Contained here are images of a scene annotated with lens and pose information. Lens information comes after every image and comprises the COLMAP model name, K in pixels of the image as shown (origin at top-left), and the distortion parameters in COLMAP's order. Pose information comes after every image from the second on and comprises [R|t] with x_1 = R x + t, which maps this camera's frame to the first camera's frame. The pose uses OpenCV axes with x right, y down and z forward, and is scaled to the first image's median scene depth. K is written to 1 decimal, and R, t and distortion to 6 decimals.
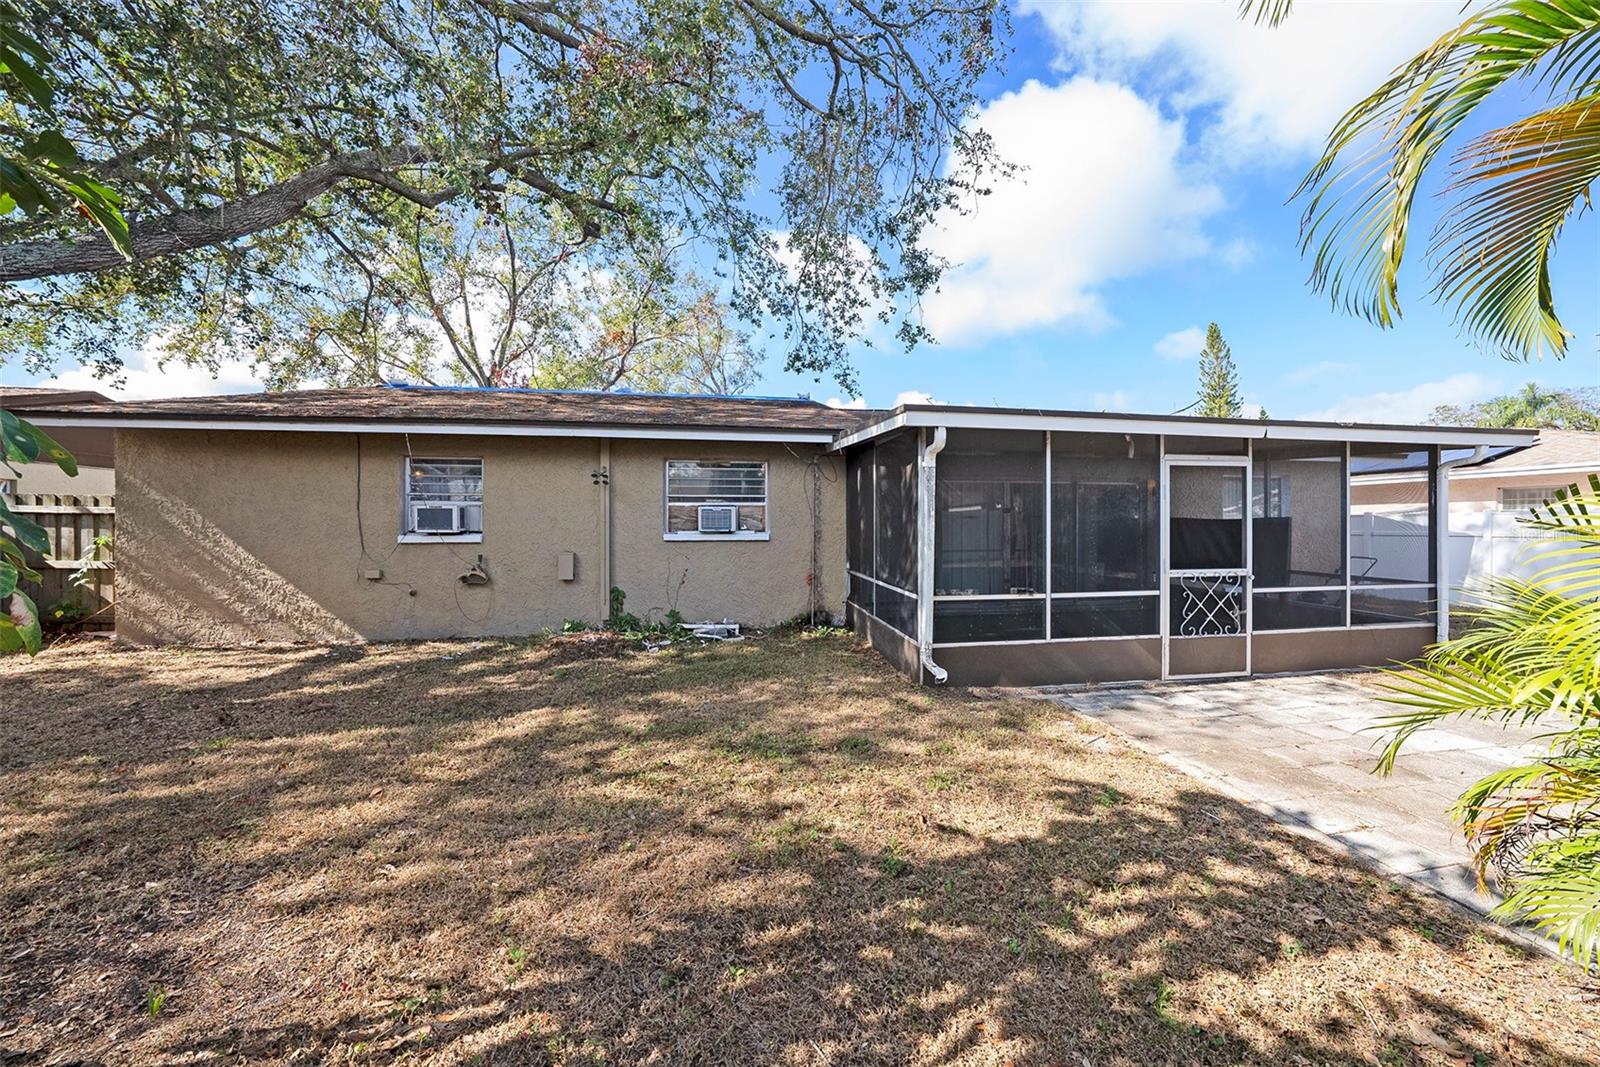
lens RADIAL K [[555.8, 0, 805.5], [0, 555.8, 533.6], [0, 0, 1]] dist [-0.003146, 0.000112]
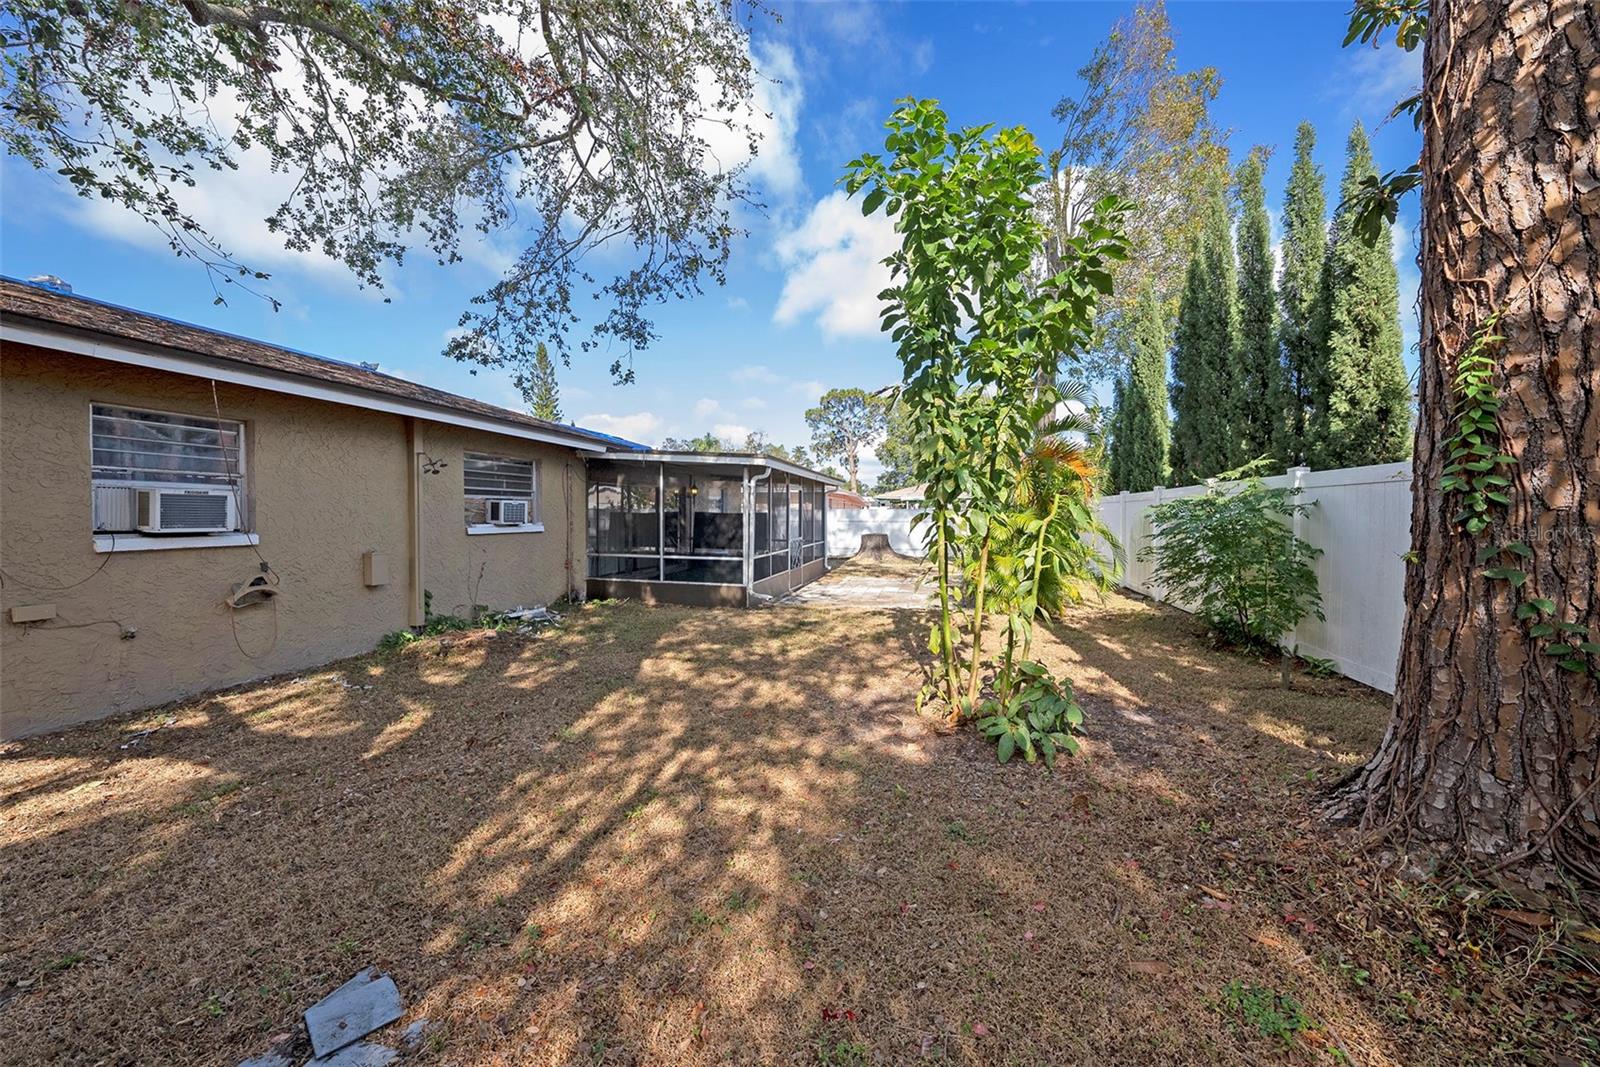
lens RADIAL K [[555.8, 0, 799.3], [0, 555.8, 520.0], [0, 0, 1]] dist [-0.003146, 0.000112]
pose [[0.386023, -0.010731, 0.922427, -0.992243], [0.006837, 0.999938, 0.008772, -0.017705], [-0.922464, 0.002920, 0.386073, 0.100793]]
